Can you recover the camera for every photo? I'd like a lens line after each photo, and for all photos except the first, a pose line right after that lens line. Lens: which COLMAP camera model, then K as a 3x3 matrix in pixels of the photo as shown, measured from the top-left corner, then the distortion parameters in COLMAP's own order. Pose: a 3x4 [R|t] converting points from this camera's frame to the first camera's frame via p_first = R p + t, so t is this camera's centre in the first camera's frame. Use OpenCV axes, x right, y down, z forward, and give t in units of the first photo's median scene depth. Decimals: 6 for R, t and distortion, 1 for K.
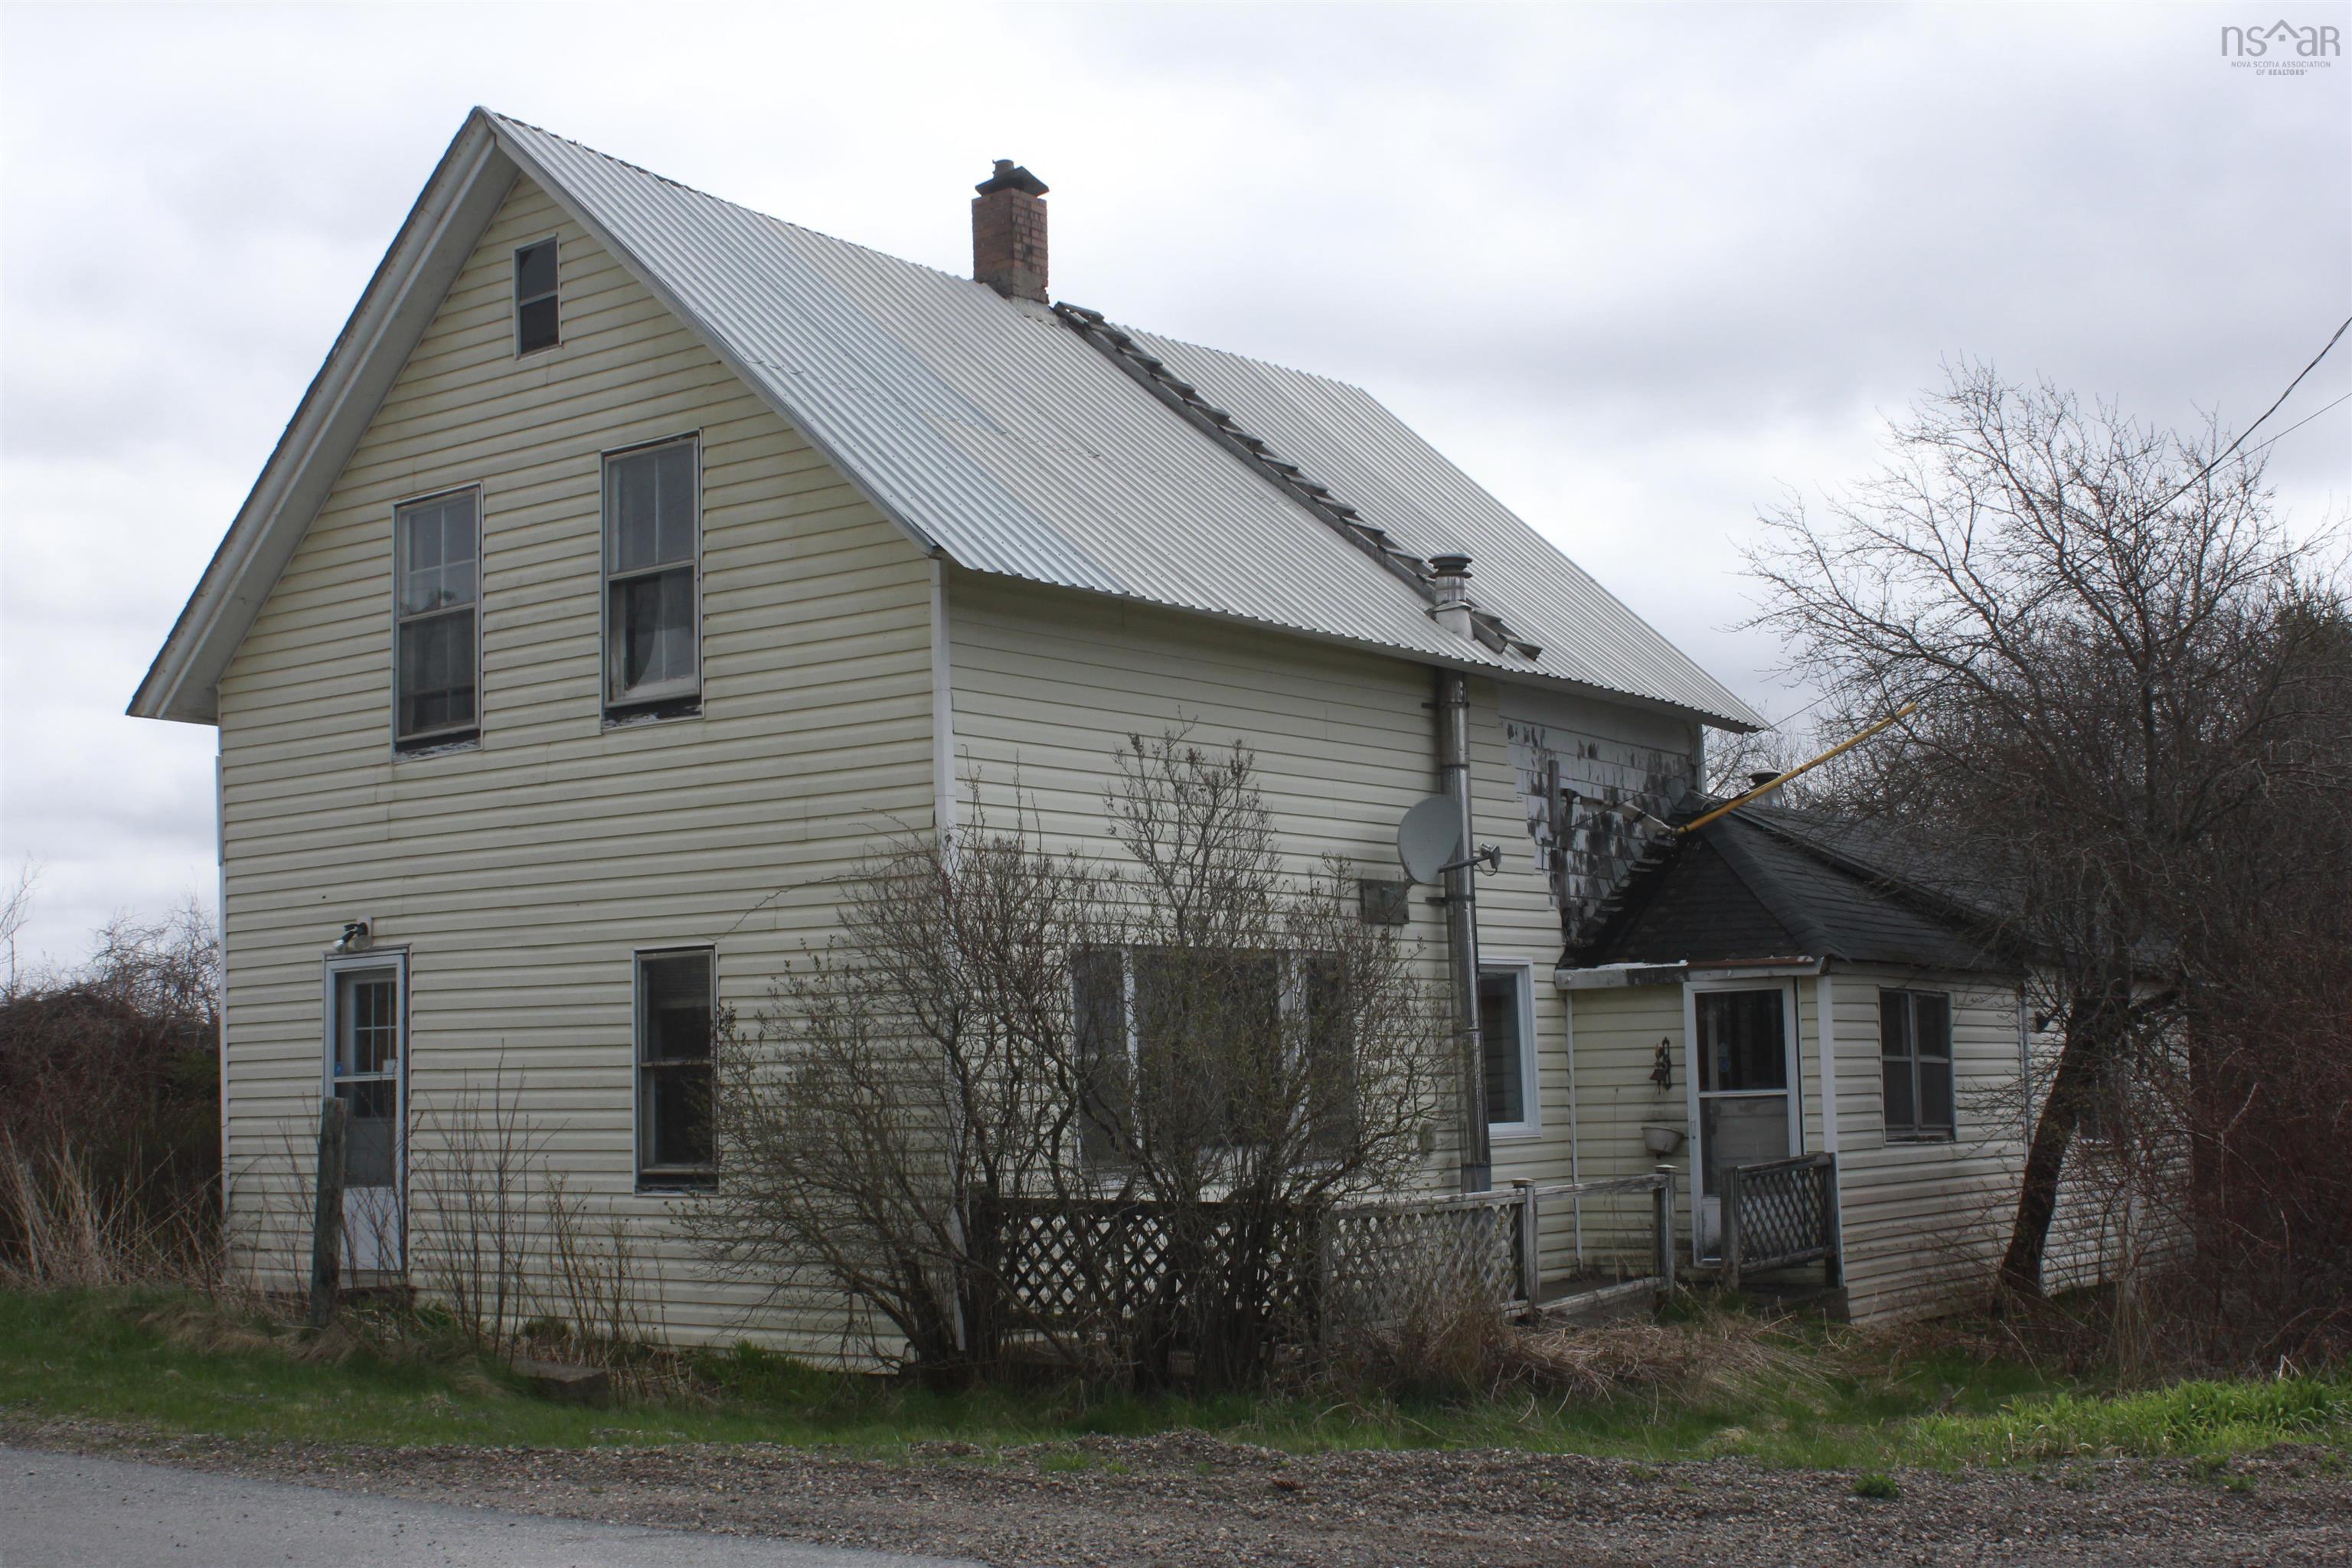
lens RADIAL K [[2938.5, 0, 1181.7], [0, 2938.5, 811.6], [0, 0, 1]] dist [-0.072260, -0.039557]
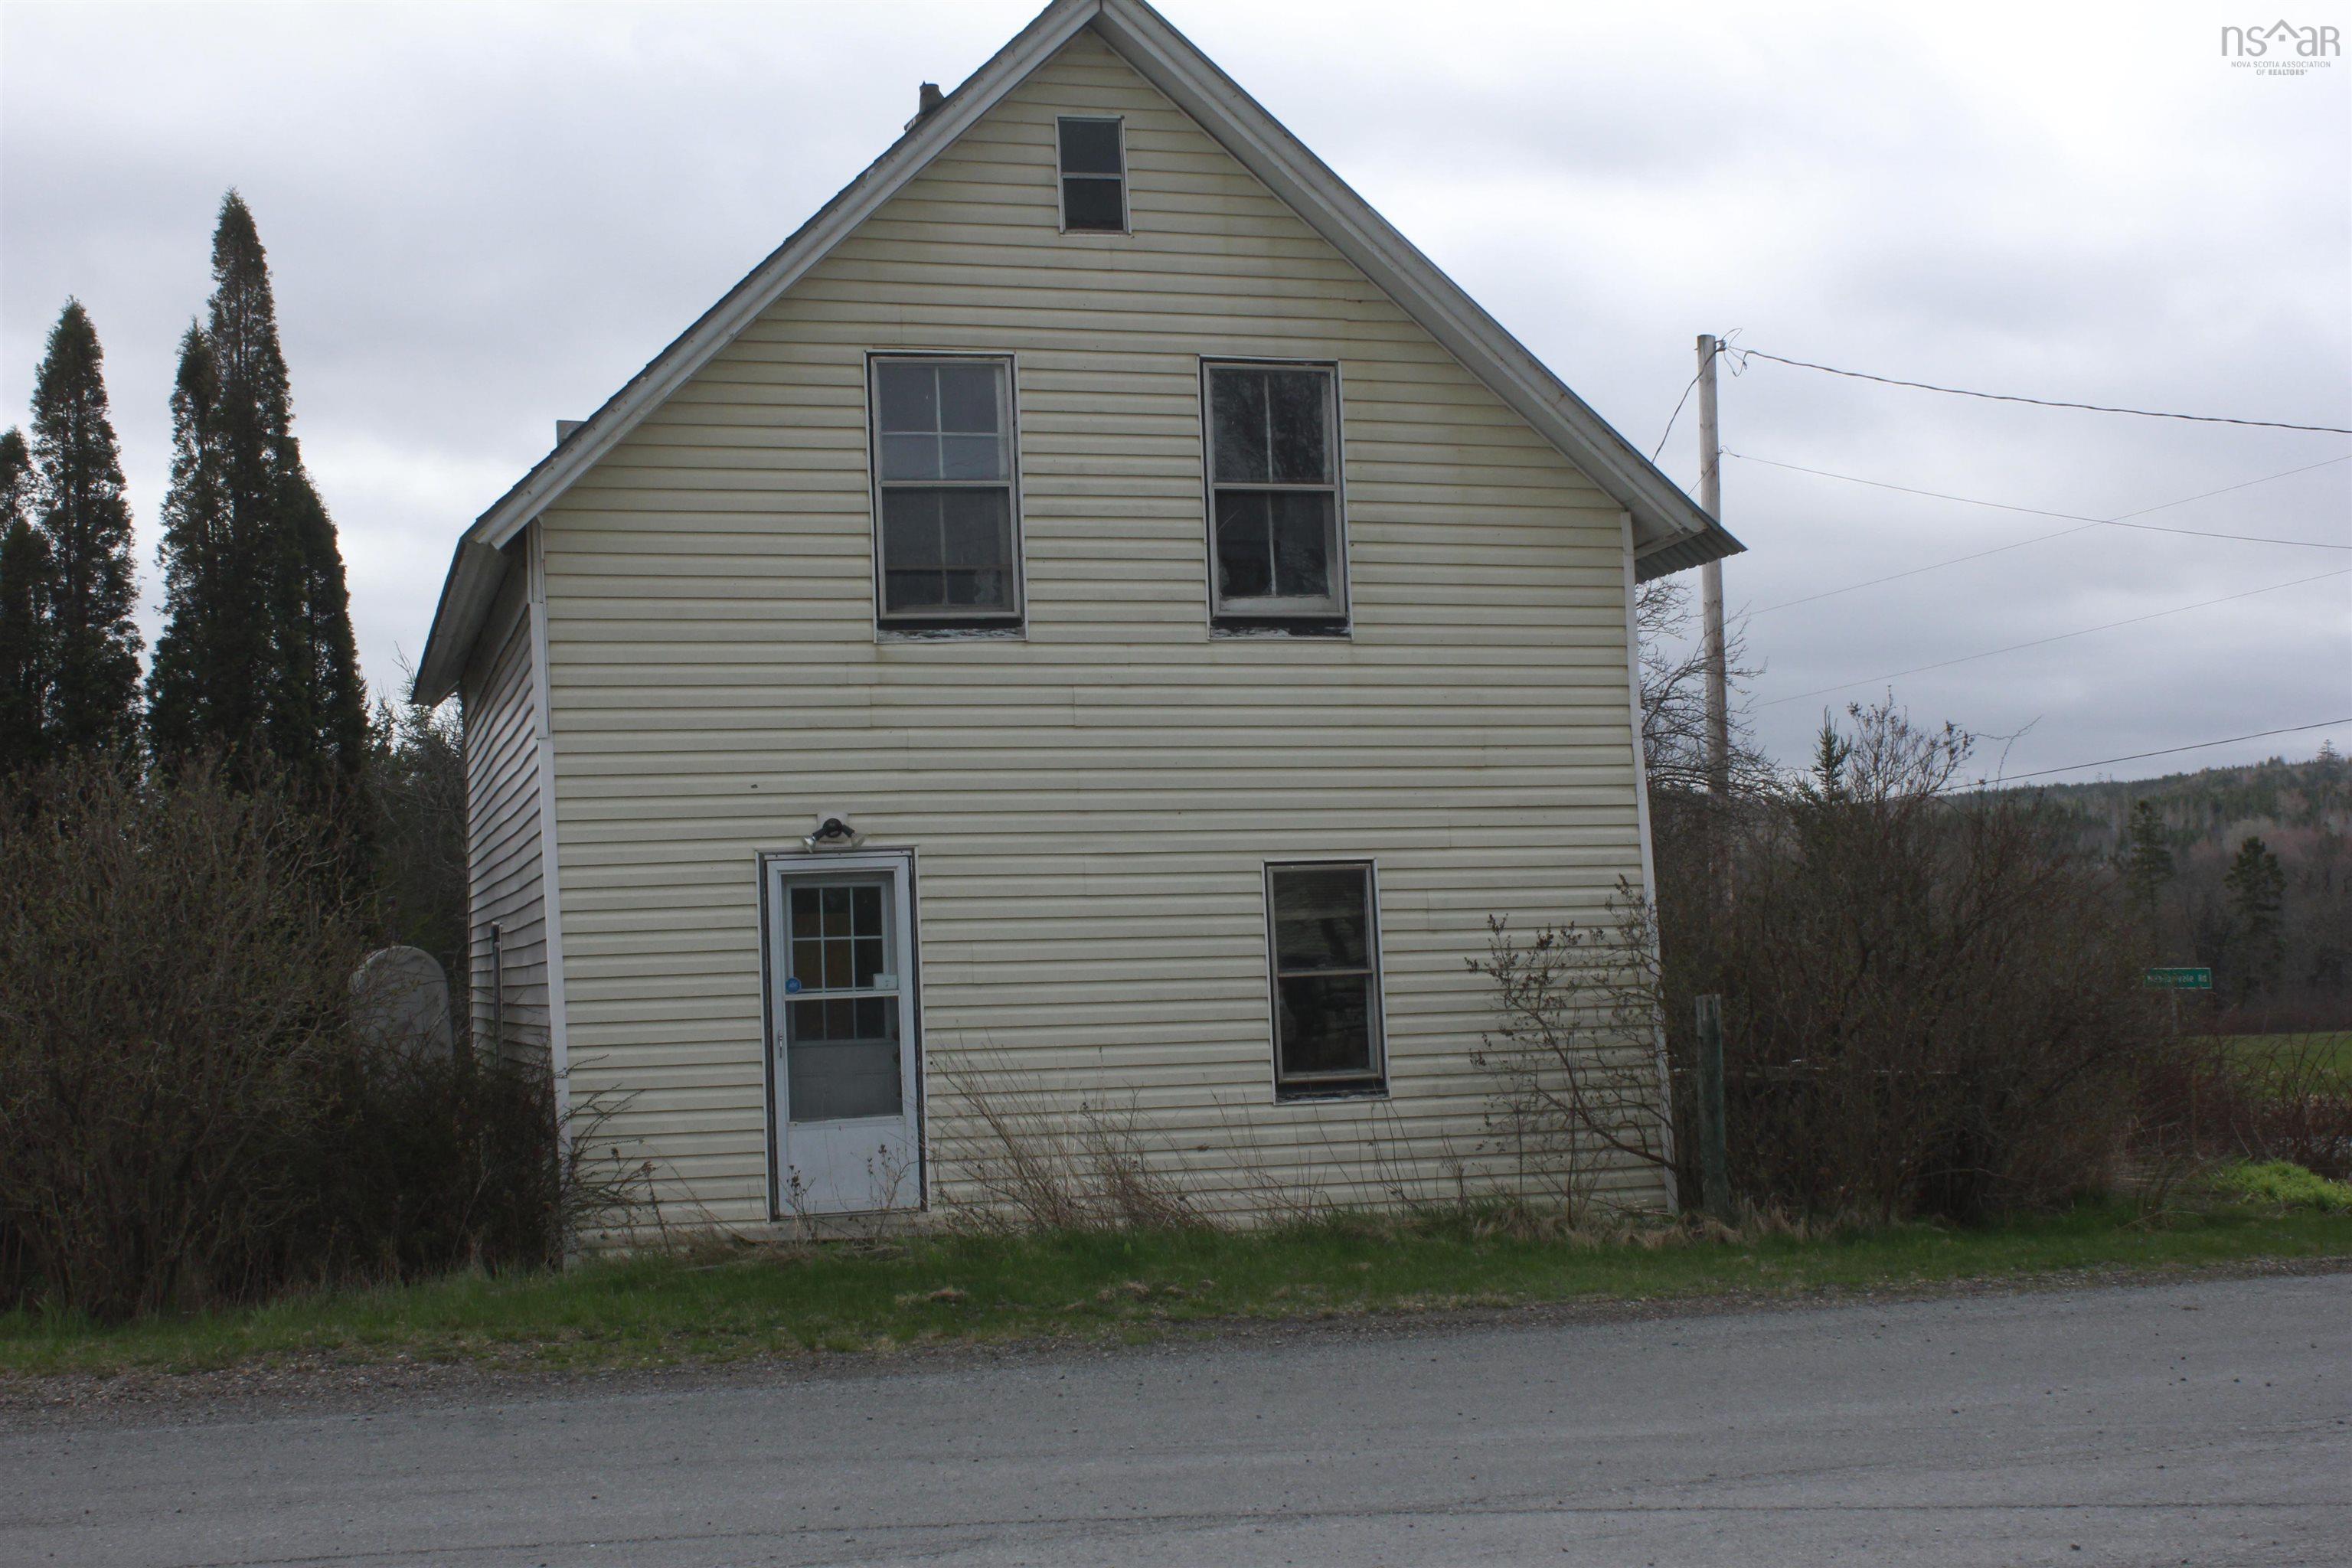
lens RADIAL K [[2907.8, 0, 1176.0], [0, 2907.8, 784.0], [0, 0, 1]] dist [-0.089972, 0.056047]
pose [[0.587142, 0.058594, 0.807361, -0.944598], [-0.057189, 0.997887, -0.030831, 0.049633], [-0.807462, -0.028070, 0.589252, 0.408321]]
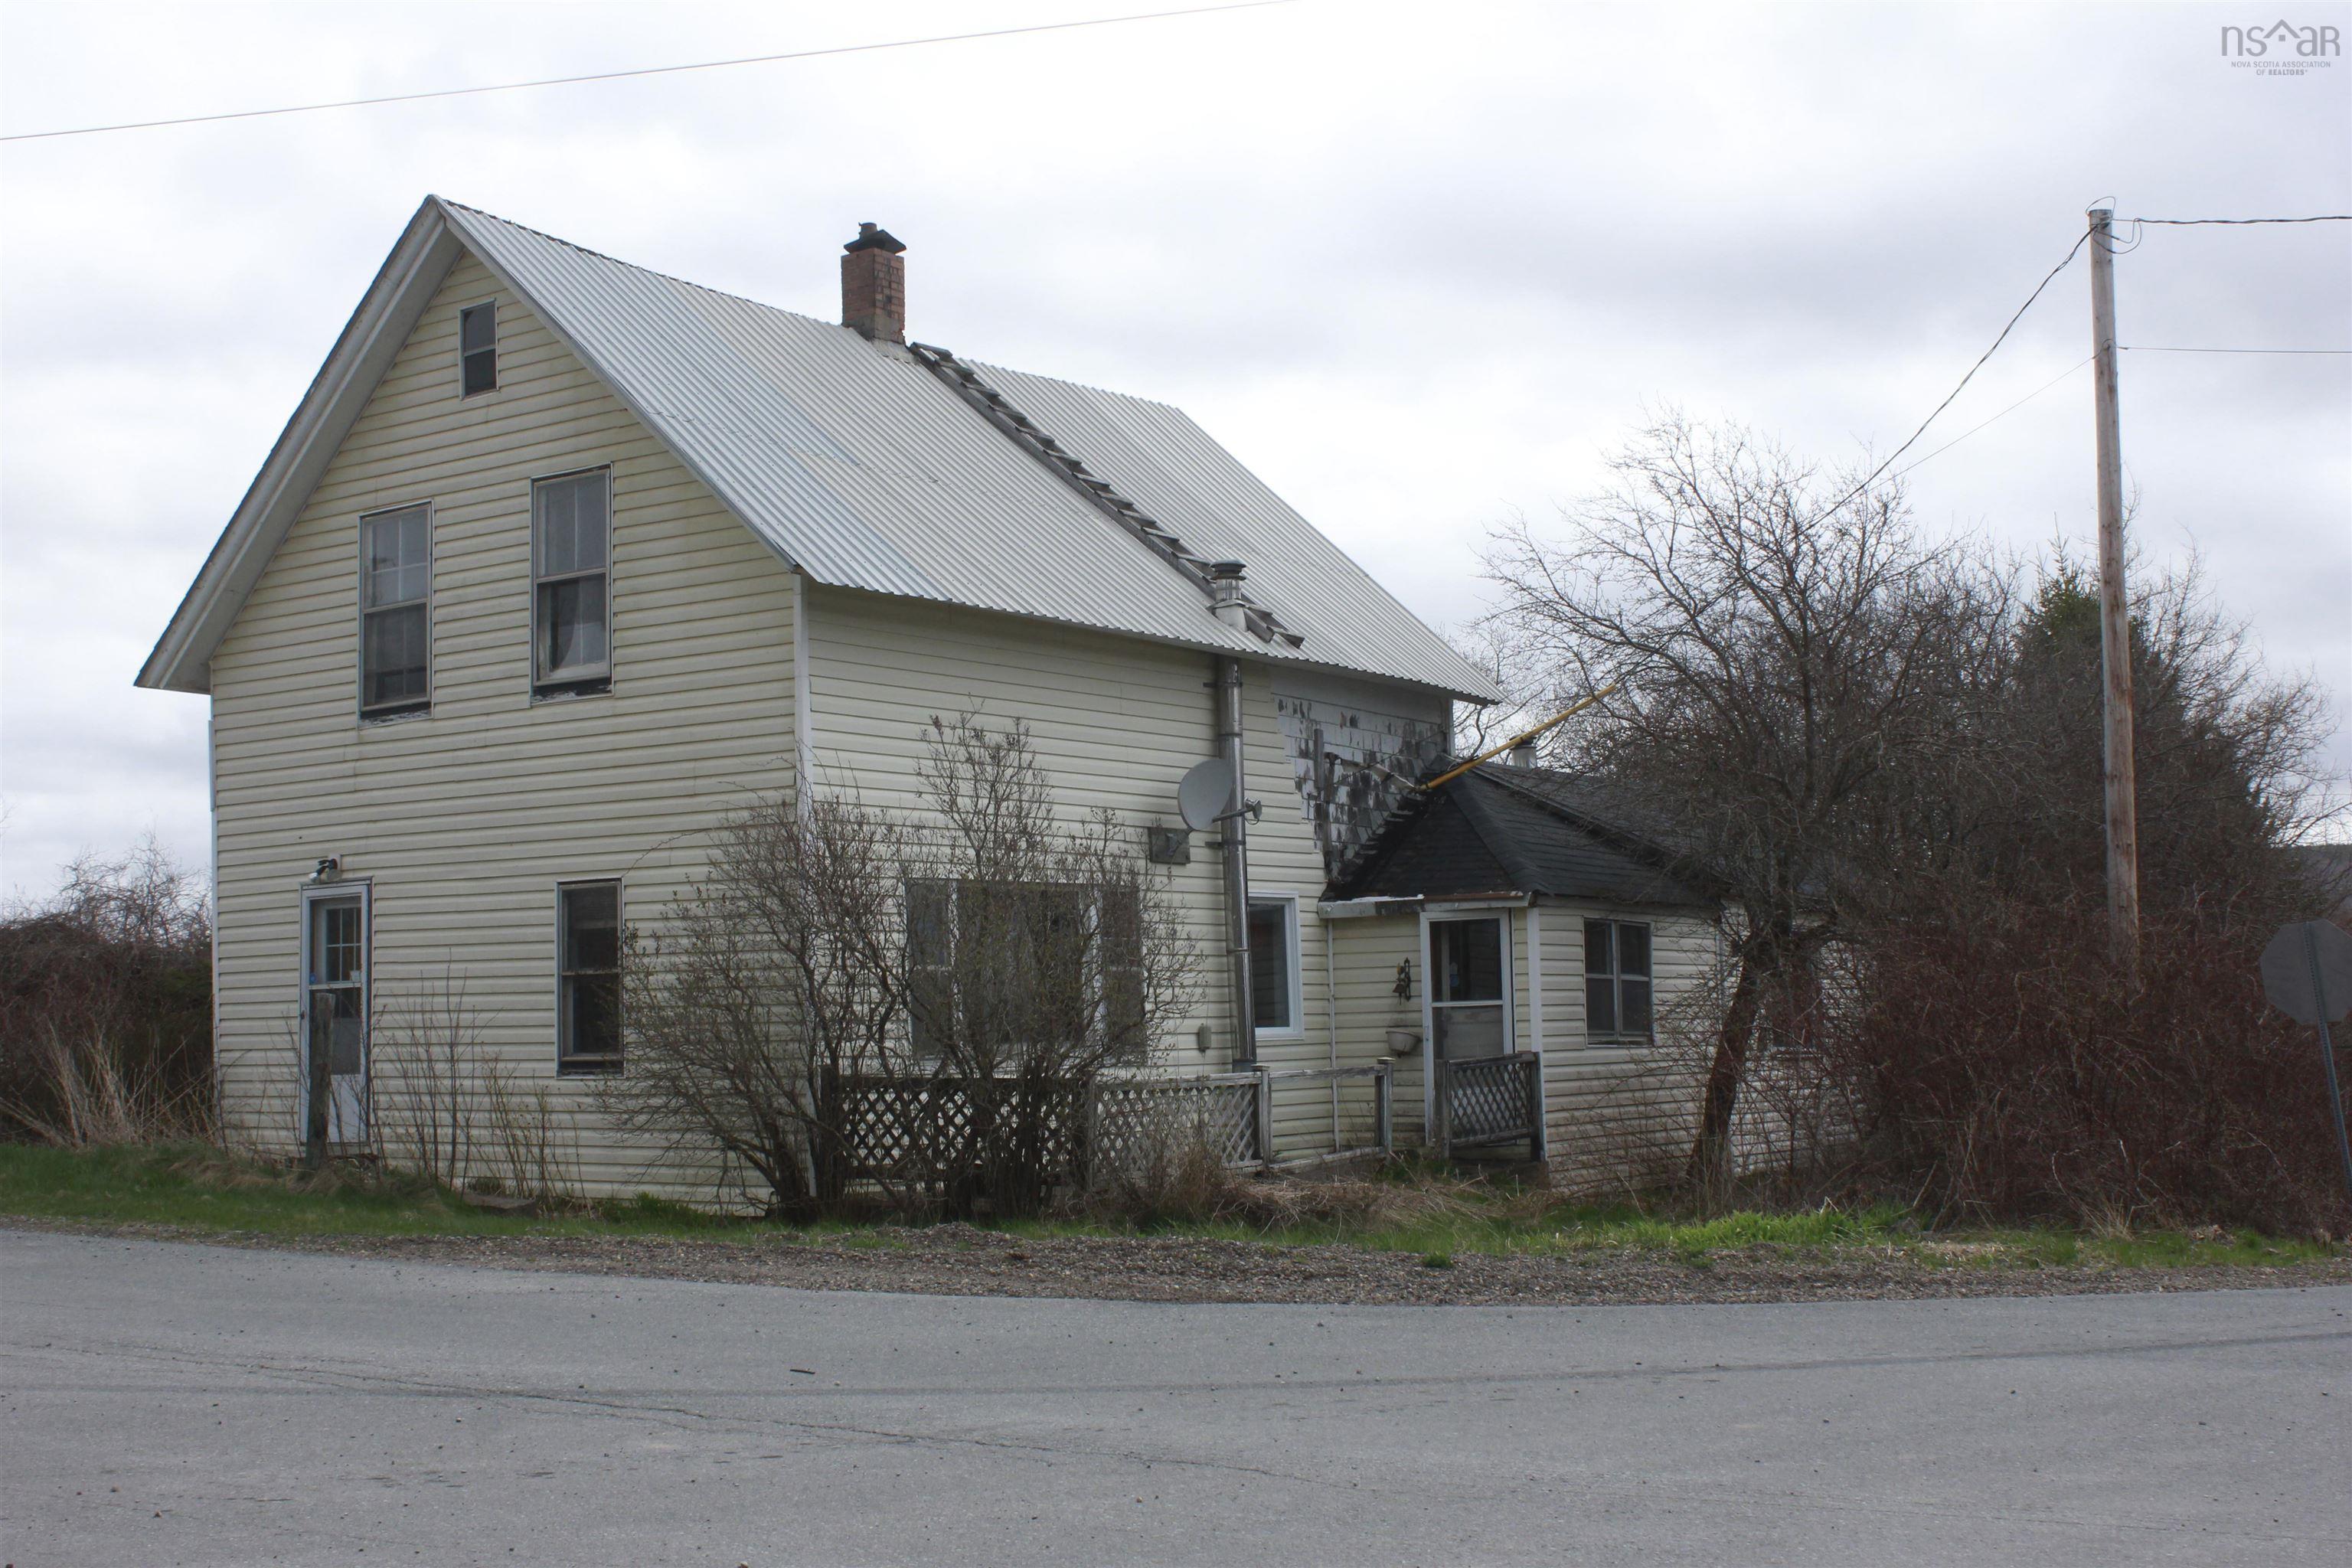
lens RADIAL K [[2907.8, 0, 1176.0], [0, 2907.8, 784.0], [0, 0, 1]] dist [-0.089972, 0.056047]
pose [[0.999603, 0.004900, 0.027735, 0.038805], [-0.005186, 0.999934, 0.010233, -0.007568], [-0.027683, -0.010372, 0.999563, -0.219456]]
